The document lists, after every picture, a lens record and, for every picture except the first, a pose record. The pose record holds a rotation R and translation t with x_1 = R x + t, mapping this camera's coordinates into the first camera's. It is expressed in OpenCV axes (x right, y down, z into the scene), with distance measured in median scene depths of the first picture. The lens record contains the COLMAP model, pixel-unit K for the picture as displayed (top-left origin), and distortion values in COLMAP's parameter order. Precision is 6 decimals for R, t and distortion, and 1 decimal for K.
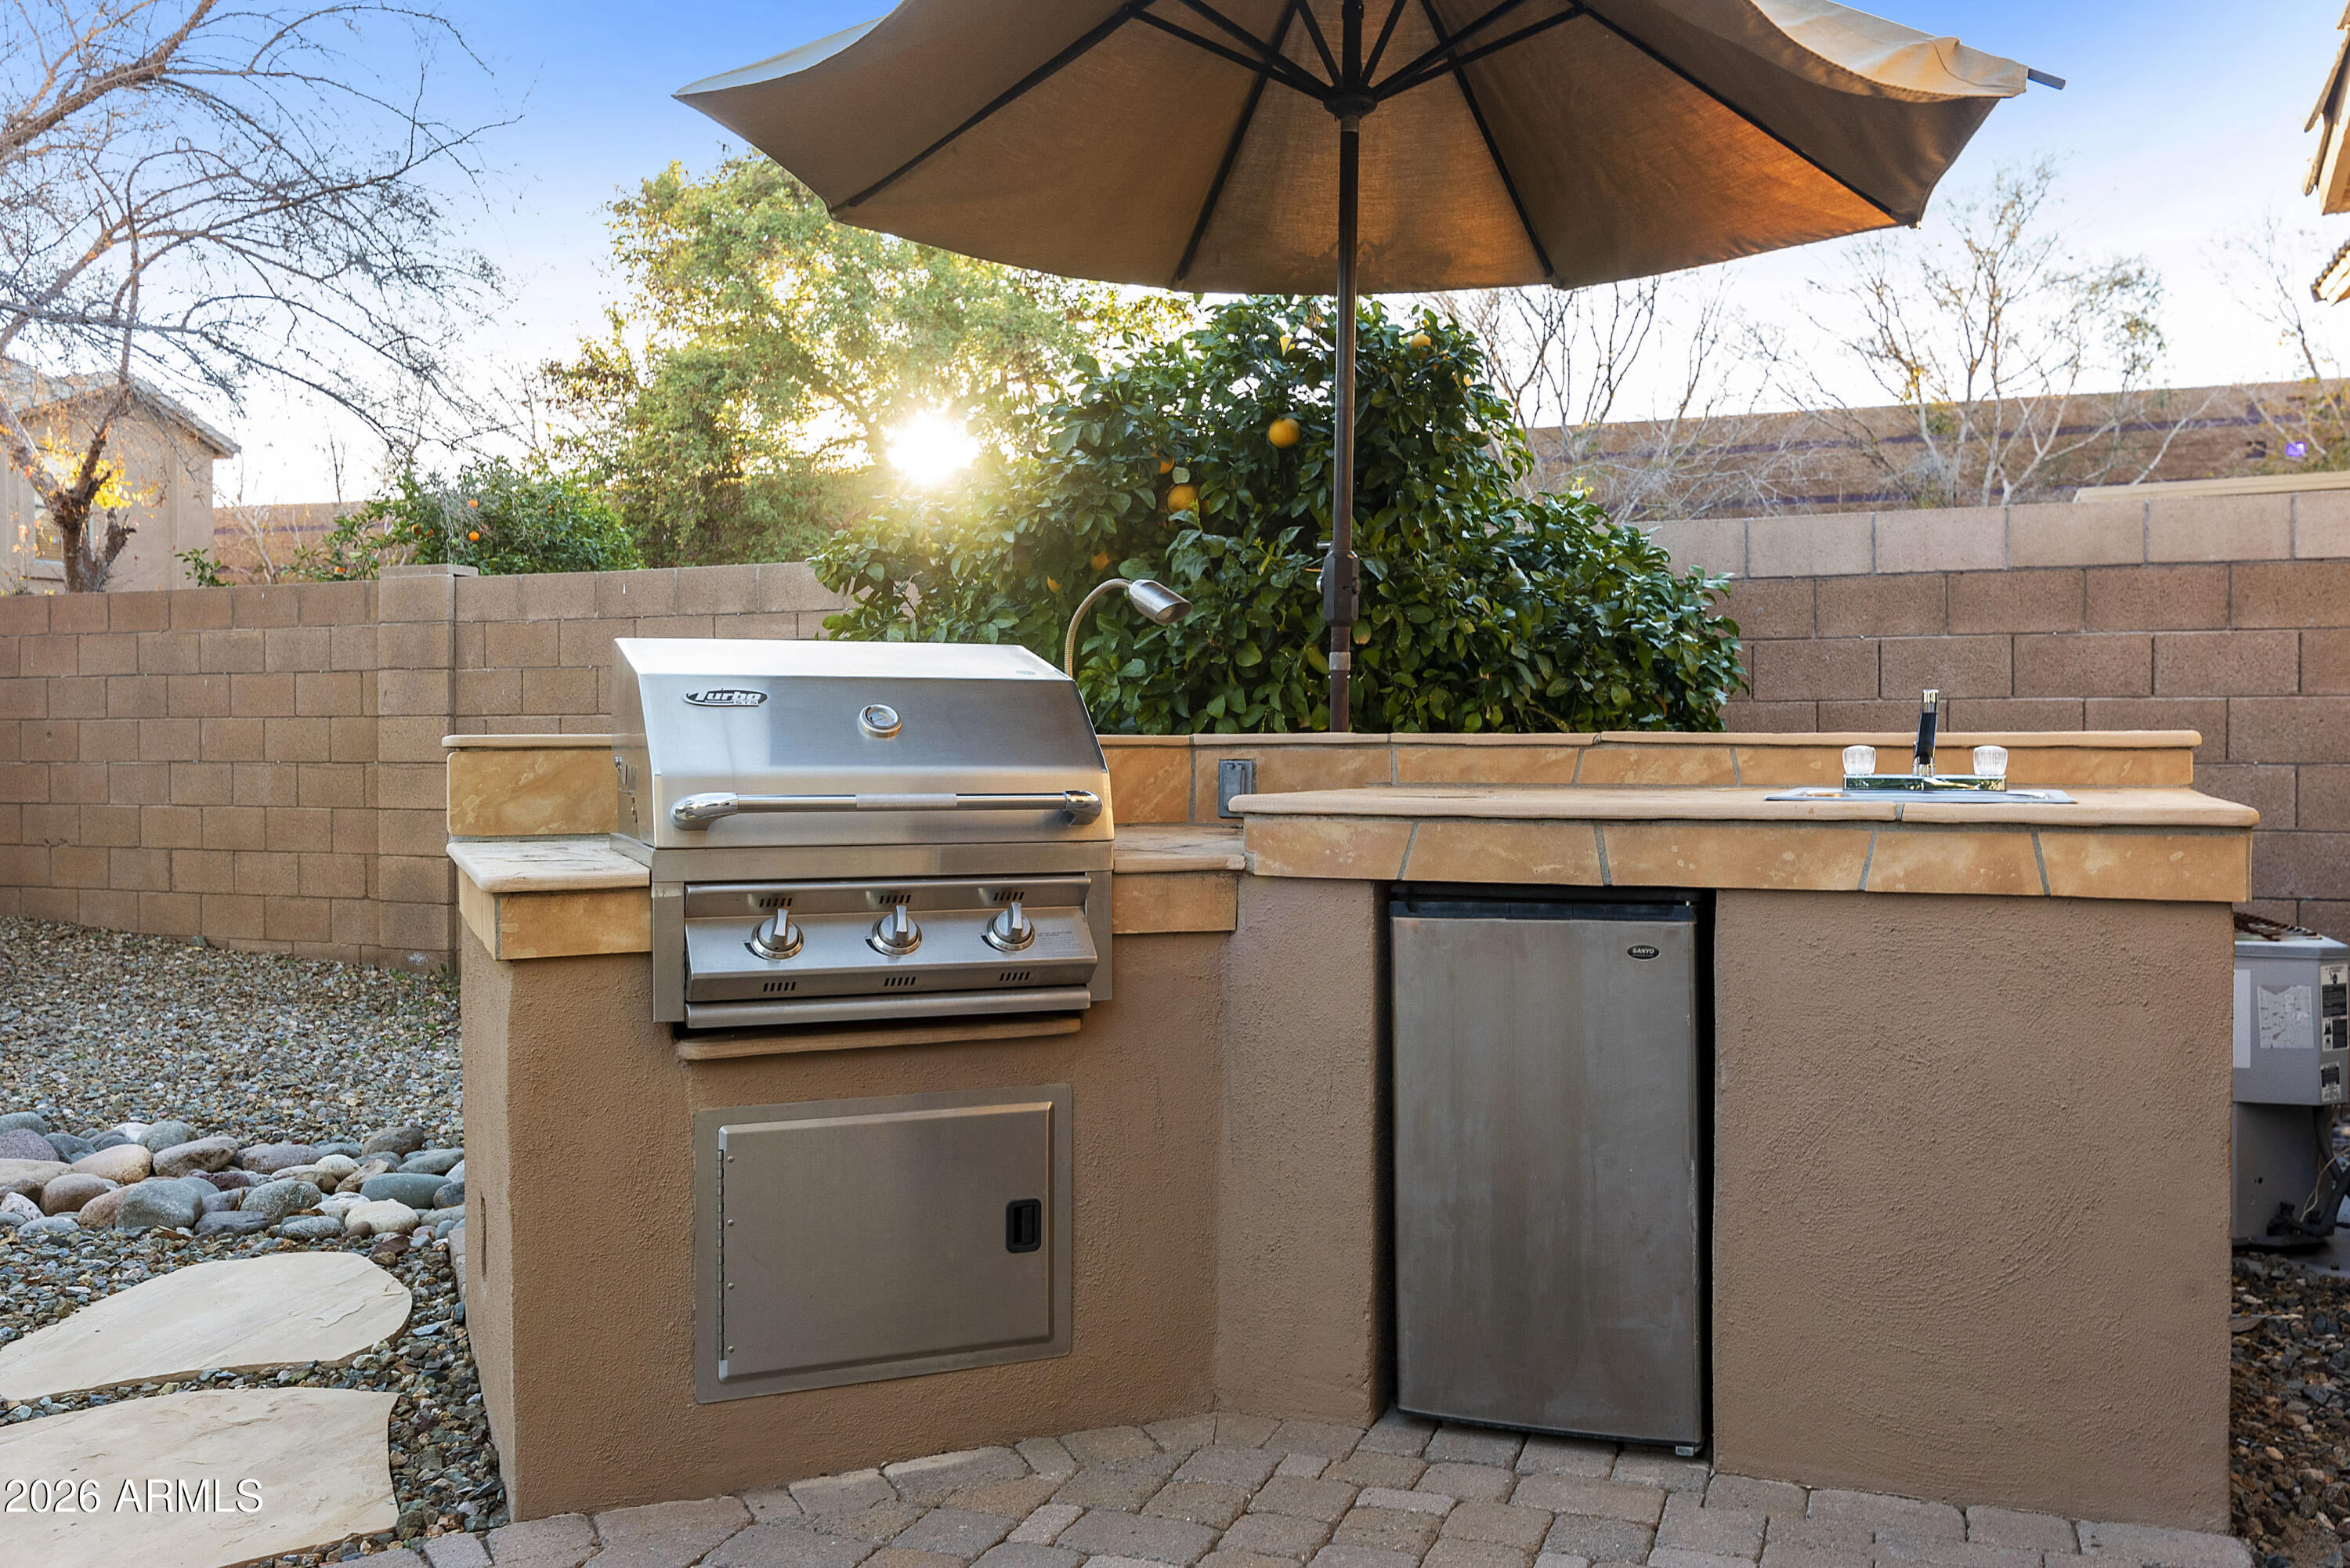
lens RADIAL K [[1893.5, 0, 1176.0], [0, 1893.5, 782.2], [0, 0, 1]] dist [-0.010295, -0.001506]
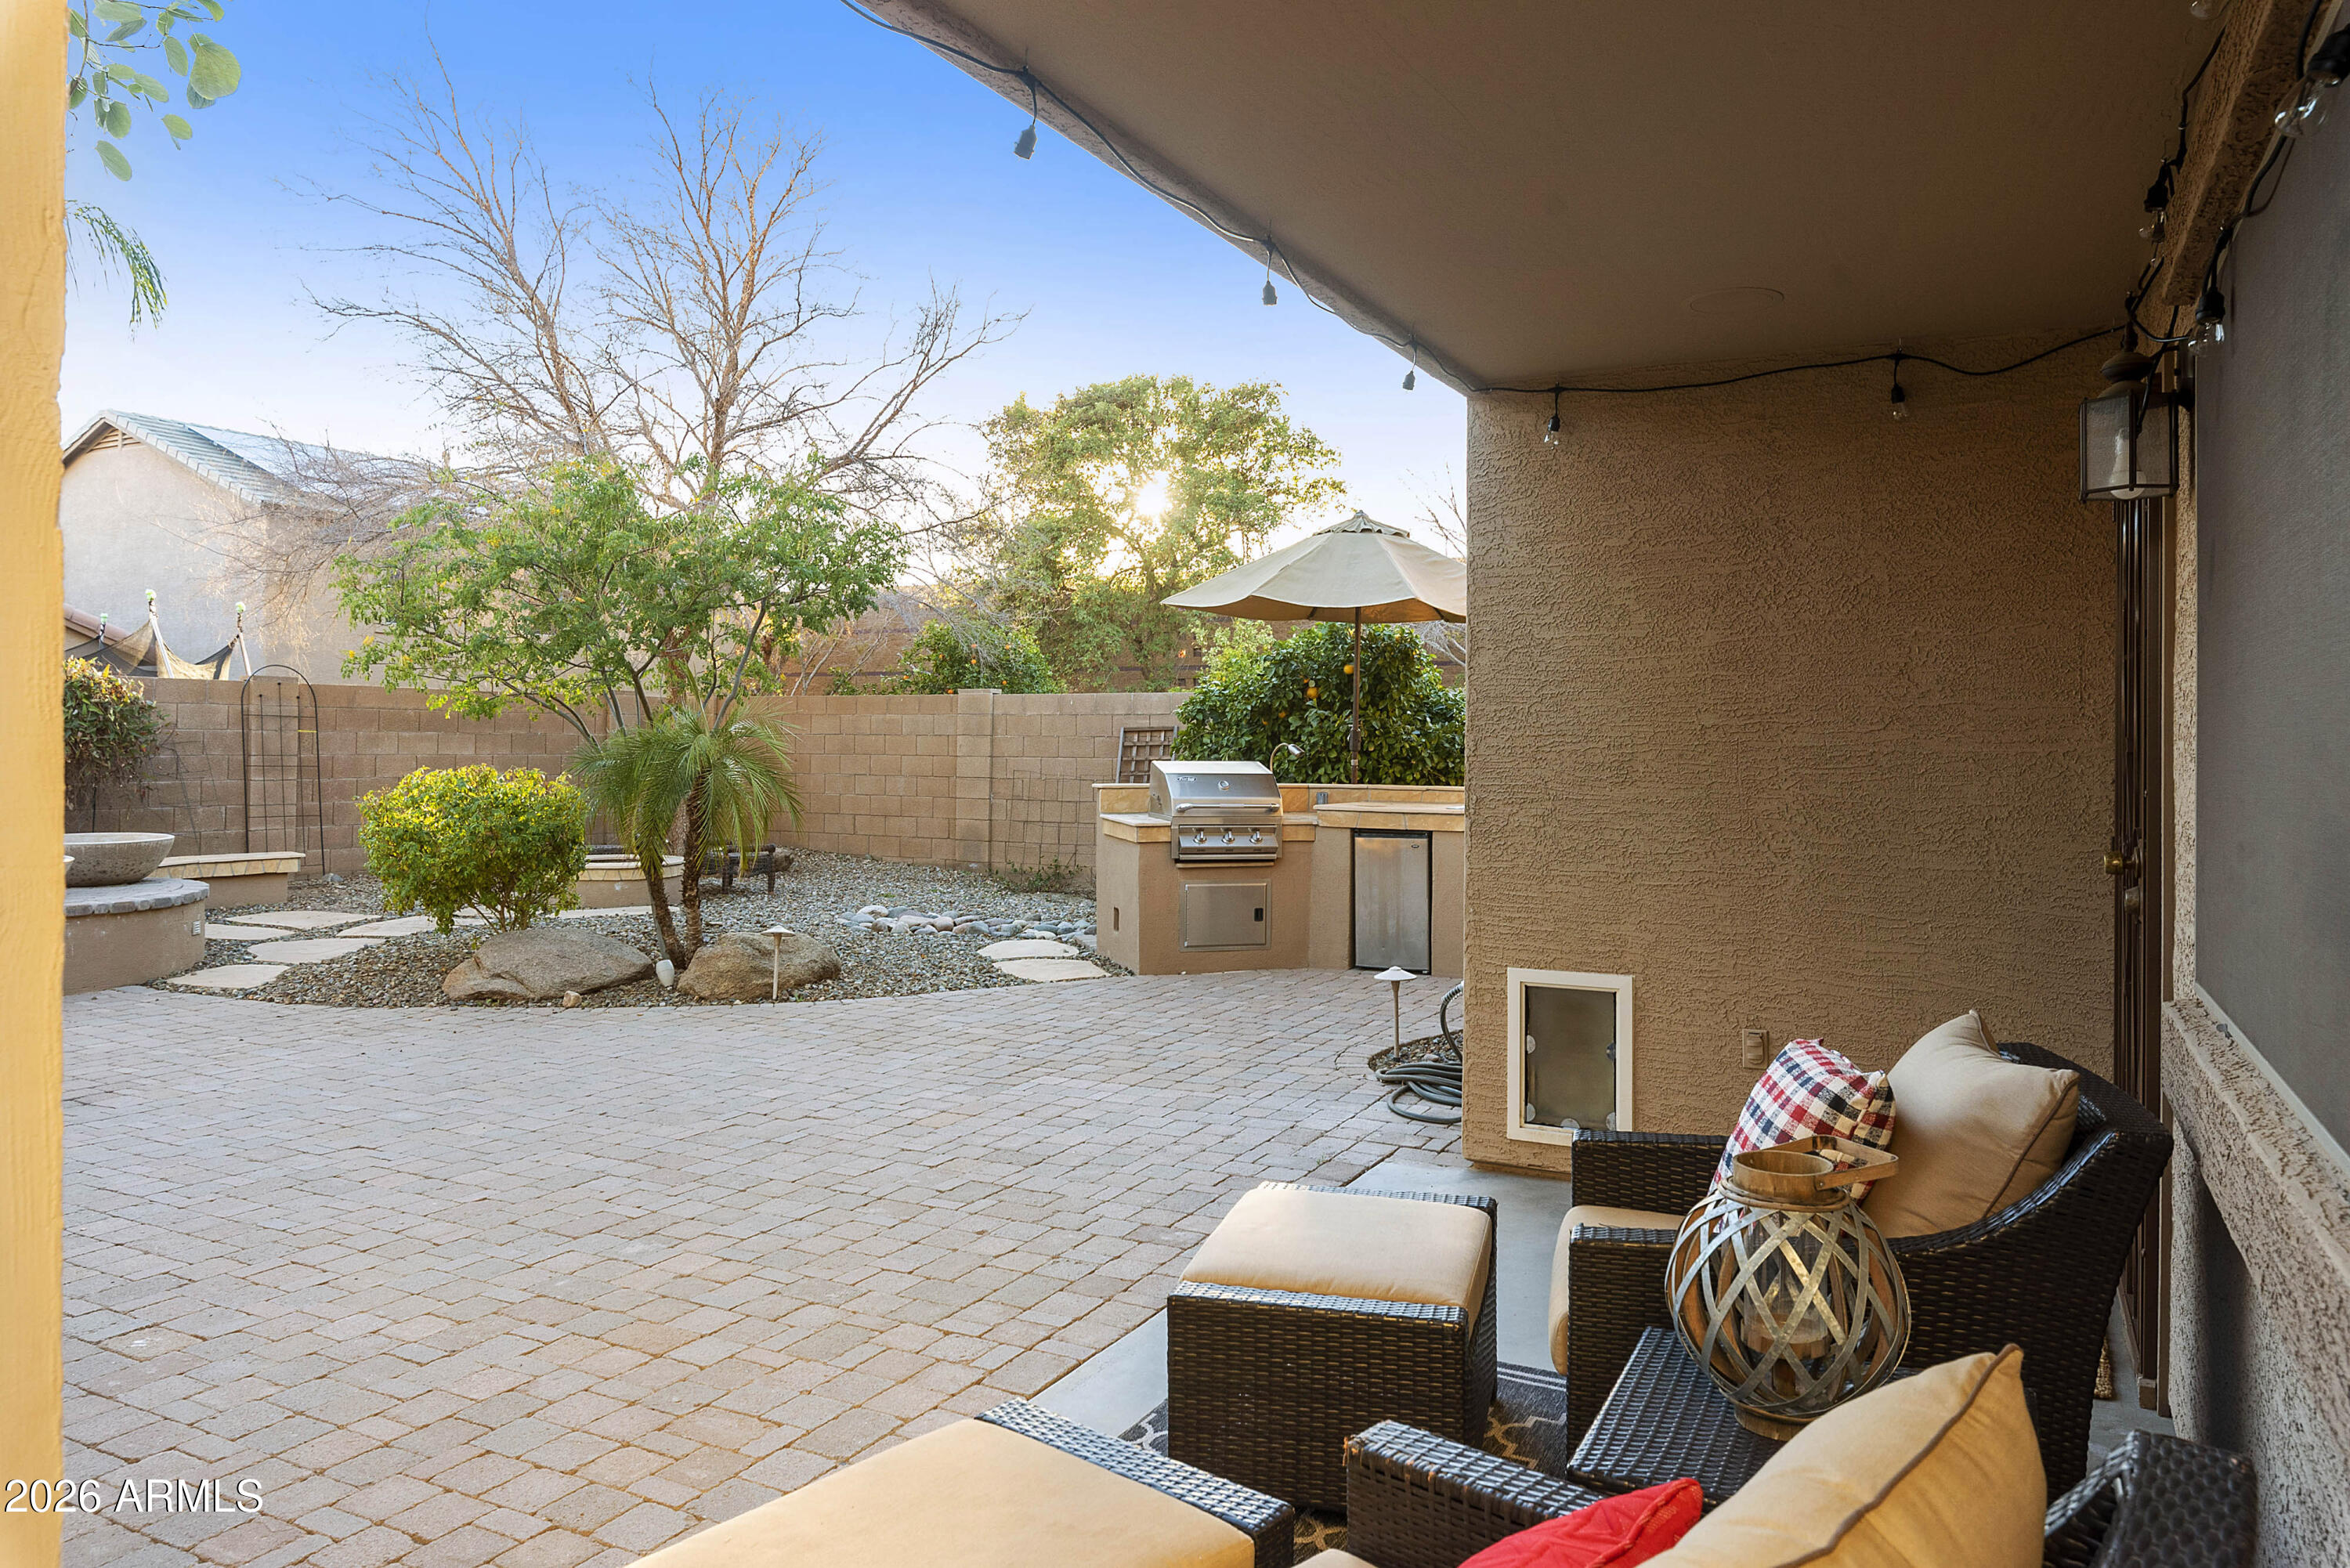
lens RADIAL K [[1489.5, 0, 1170.8], [0, 1489.5, 777.5], [0, 0, 1]] dist [-0.002958, -0.000068]
pose [[0.992982, 0.011649, -0.117692, 0.061678], [-0.011182, 0.999927, 0.004628, -0.038181], [0.117738, -0.003279, 0.993039, -1.300532]]
